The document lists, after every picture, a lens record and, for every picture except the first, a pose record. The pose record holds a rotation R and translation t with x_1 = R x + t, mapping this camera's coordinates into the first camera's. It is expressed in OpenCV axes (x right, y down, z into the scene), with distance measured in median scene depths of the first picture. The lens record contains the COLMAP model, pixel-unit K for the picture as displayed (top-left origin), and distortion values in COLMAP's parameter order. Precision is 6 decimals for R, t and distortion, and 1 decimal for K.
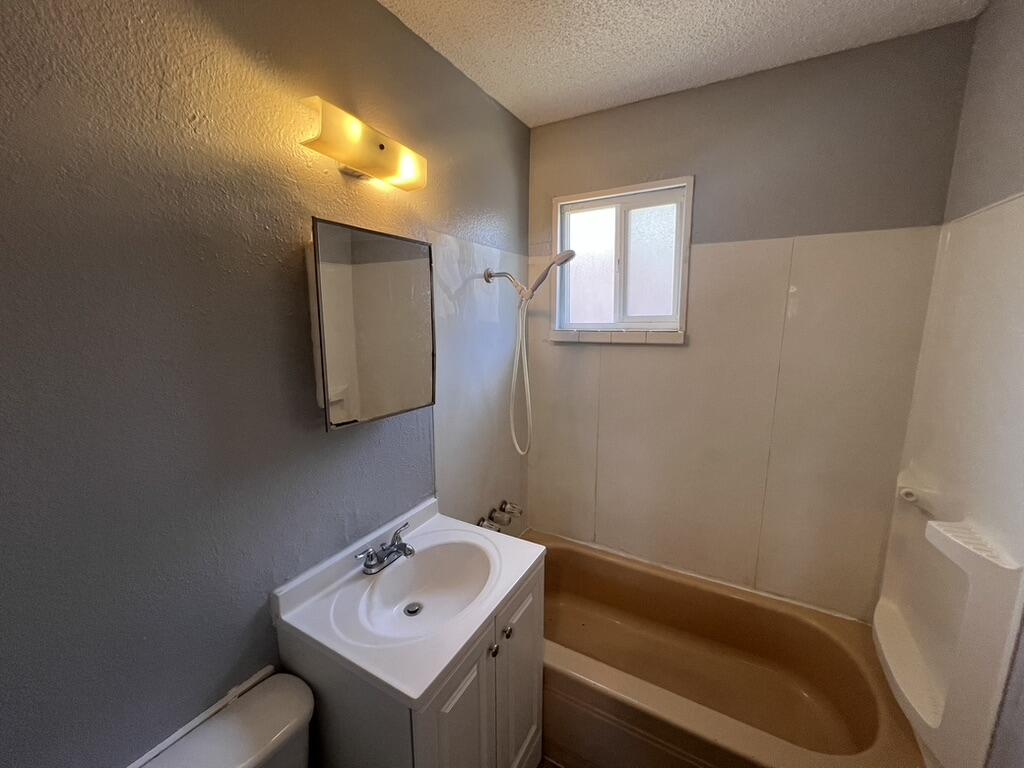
lens RADIAL K [[411.0, 0, 510.5], [0, 411.0, 385.0], [0, 0, 1]] dist [0.000287, 0.000221]
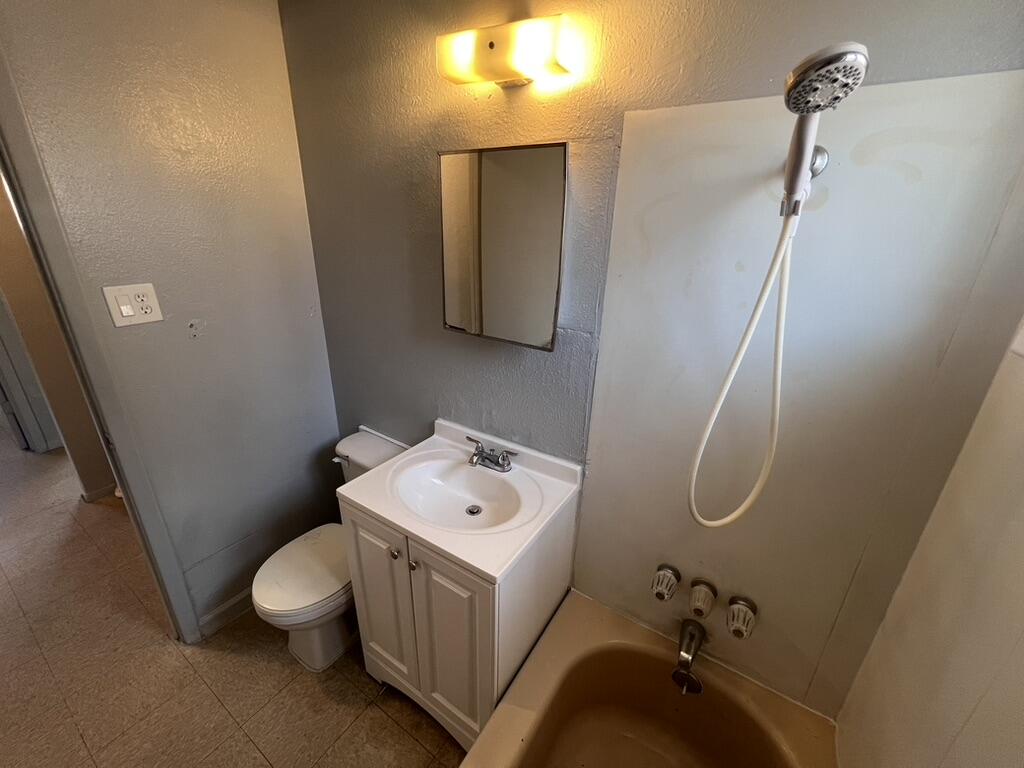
lens RADIAL K [[411.0, 0, 510.5], [0, 411.0, 385.0], [0, 0, 1]] dist [0.000287, 0.000221]
pose [[-0.056768, 0.358865, -0.931662, 0.699554], [-0.193533, 0.911511, 0.362895, -0.202995], [0.979450, 0.200908, 0.017708, 1.026972]]
